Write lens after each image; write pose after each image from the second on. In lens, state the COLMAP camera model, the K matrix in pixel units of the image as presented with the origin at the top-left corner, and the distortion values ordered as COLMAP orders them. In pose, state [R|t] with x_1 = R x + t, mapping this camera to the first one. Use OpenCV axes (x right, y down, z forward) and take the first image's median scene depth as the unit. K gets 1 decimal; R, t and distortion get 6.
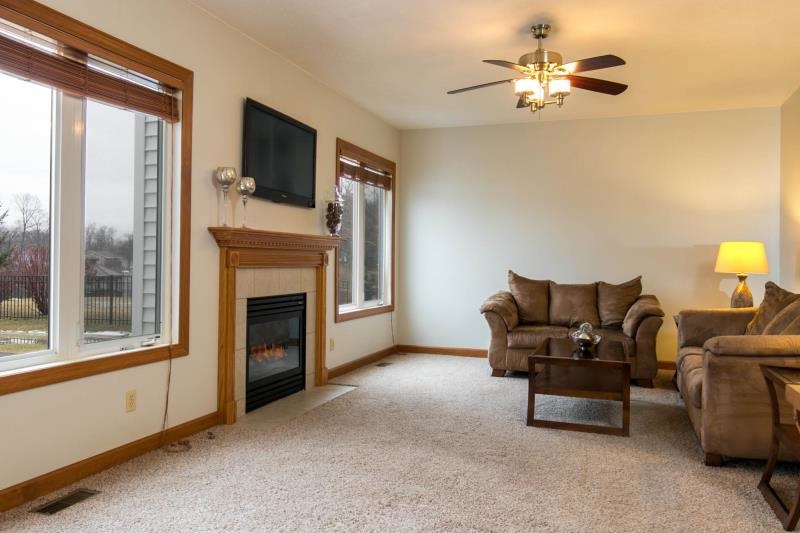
lens RADIAL K [[622.4, 0, 398.3], [0, 622.4, 260.2], [0, 0, 1]] dist [-0.016104, -0.005391]
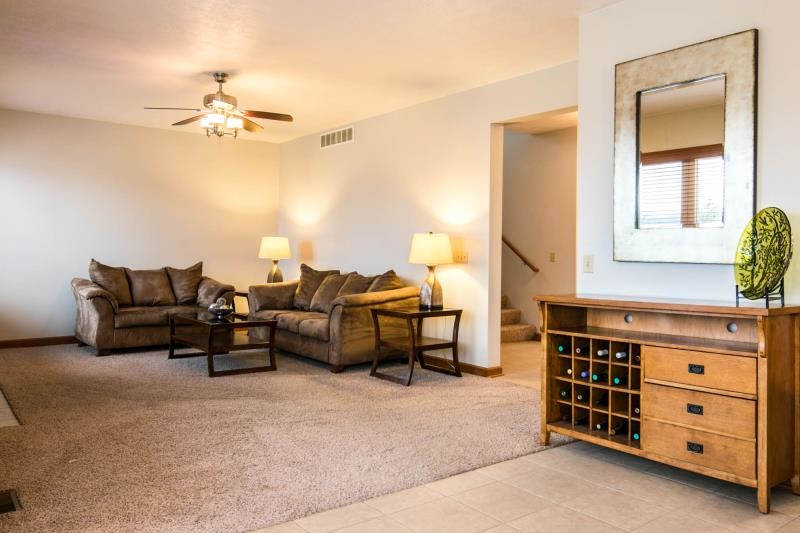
lens RADIAL K [[622.4, 0, 398.6], [0, 622.4, 268.1], [0, 0, 1]] dist [-0.016104, -0.005391]
pose [[0.524338, -0.027488, 0.851067, -0.497394], [-0.005173, 0.999358, 0.035464, -0.009441], [-0.851495, -0.022998, 0.523859, -0.016032]]
